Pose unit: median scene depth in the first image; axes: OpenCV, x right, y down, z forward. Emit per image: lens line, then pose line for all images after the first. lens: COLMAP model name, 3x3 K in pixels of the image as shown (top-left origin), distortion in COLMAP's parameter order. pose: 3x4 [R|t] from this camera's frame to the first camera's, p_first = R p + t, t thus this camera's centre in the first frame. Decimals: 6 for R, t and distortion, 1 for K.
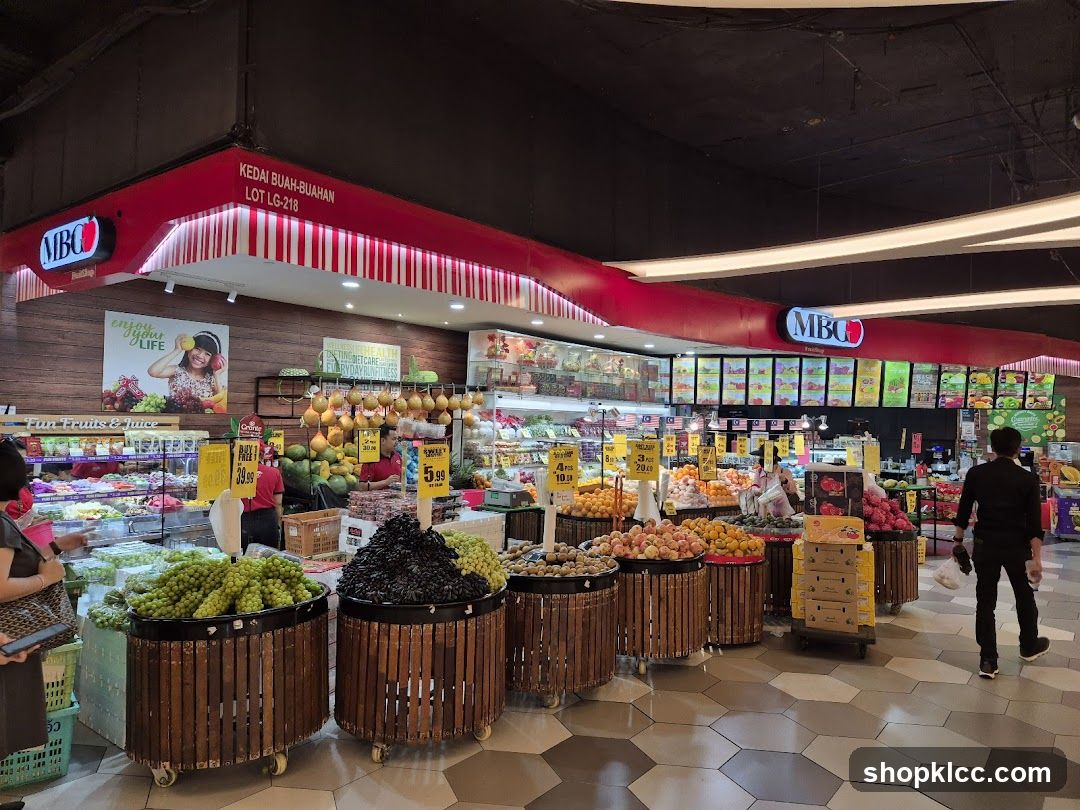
lens RADIAL K [[732.2, 0, 559.9], [0, 732.2, 410.5], [0, 0, 1]] dist [0.052823, -0.031521]
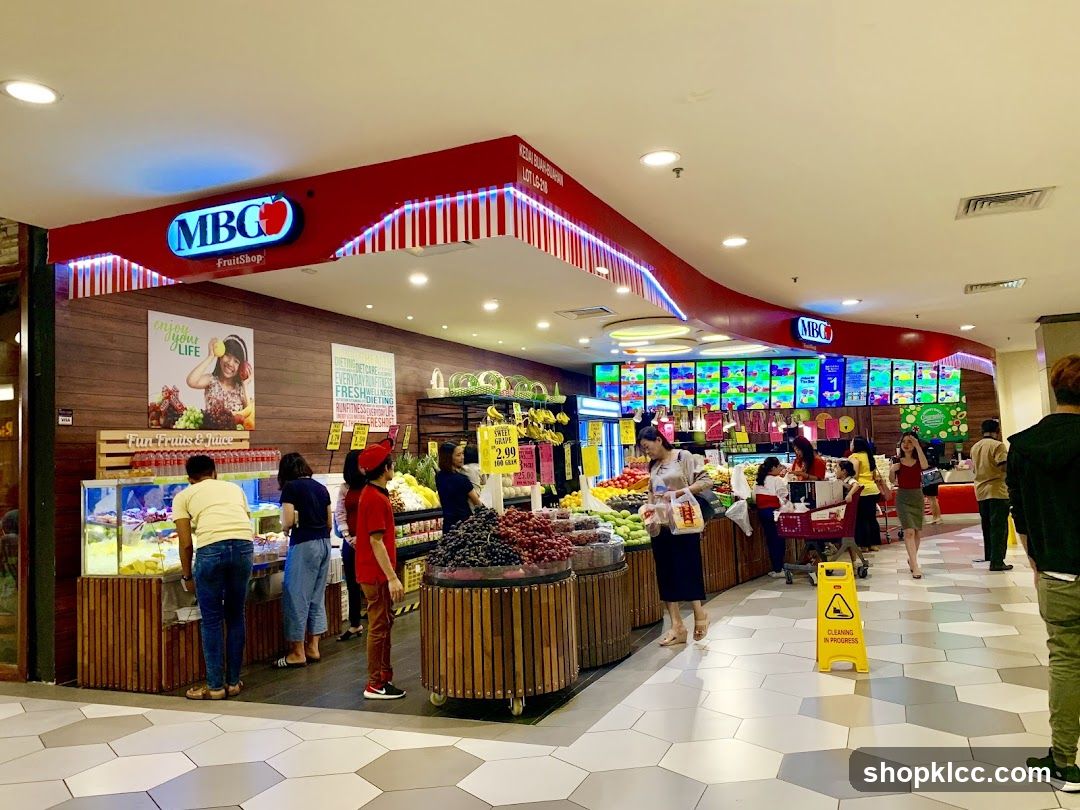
lens RADIAL K [[862.0, 0, 540.9], [0, 862.0, 398.1], [0, 0, 1]] dist [0.080198, 0.001575]
pose [[0.969766, -0.044780, 0.239895, -0.405000], [0.059311, 0.996794, -0.053696, 0.045612], [-0.236721, 0.066301, 0.969313, -0.073427]]
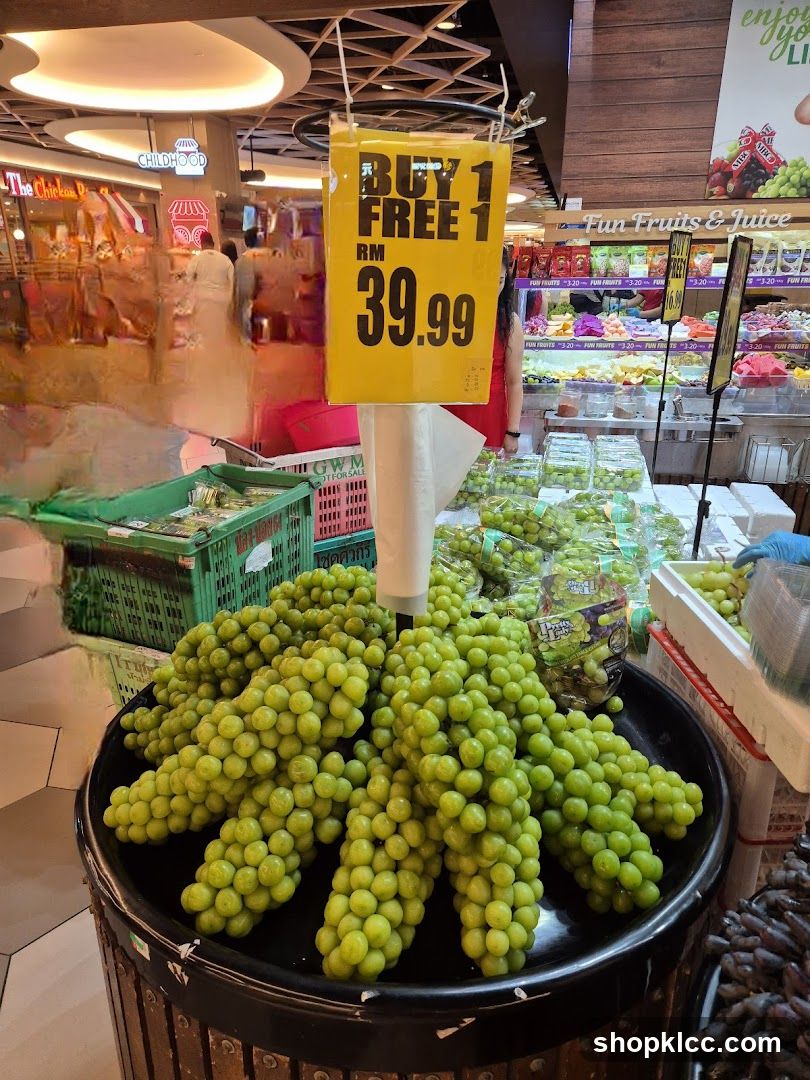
lens RADIAL K [[732.2, 0, 406.3], [0, 732.2, 548.8], [0, 0, 1]] dist [0.052823, -0.031521]
pose [[0.415375, 0.315196, -0.853297, -0.111904], [0.026486, 0.933461, 0.357700, 0.041263], [0.909265, -0.171180, 0.379388, 0.487752]]
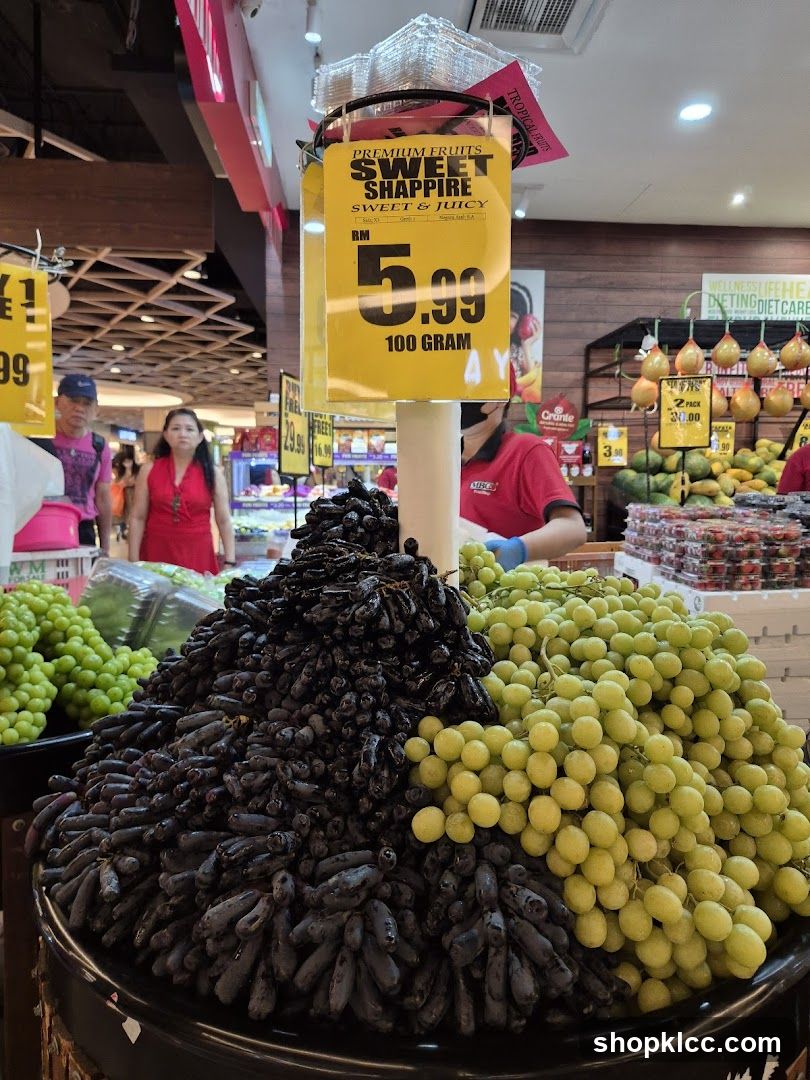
lens RADIAL K [[732.2, 0, 412.4], [0, 732.2, 534.2], [0, 0, 1]] dist [0.052823, -0.031521]
pose [[0.655715, 0.044603, -0.753690, -0.008328], [0.017293, 0.997104, 0.074053, 0.081101], [0.754810, -0.061591, 0.653045, 0.498304]]
